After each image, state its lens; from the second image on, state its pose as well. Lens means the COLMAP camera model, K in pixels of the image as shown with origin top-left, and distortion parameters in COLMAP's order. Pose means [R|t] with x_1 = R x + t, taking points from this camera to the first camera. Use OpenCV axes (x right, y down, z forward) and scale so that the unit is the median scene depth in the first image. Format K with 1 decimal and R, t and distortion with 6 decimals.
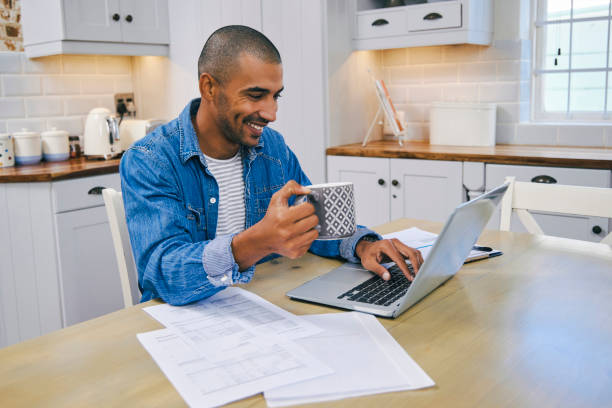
lens RADIAL K [[622.5, 0, 281.1], [0, 622.5, 201.6], [0, 0, 1]] dist [0.002757, 0.008818]
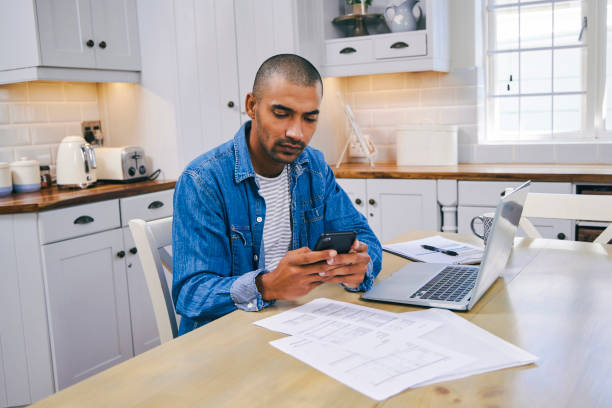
lens RADIAL K [[628.6, 0, 307.6], [0, 628.6, 214.3], [0, 0, 1]] dist [0.006616, 0.005870]
pose [[0.984570, -0.038235, 0.170764, -0.104347], [0.042526, 0.998863, -0.021539, 0.008725], [-0.169747, 0.028468, 0.985076, -0.027604]]
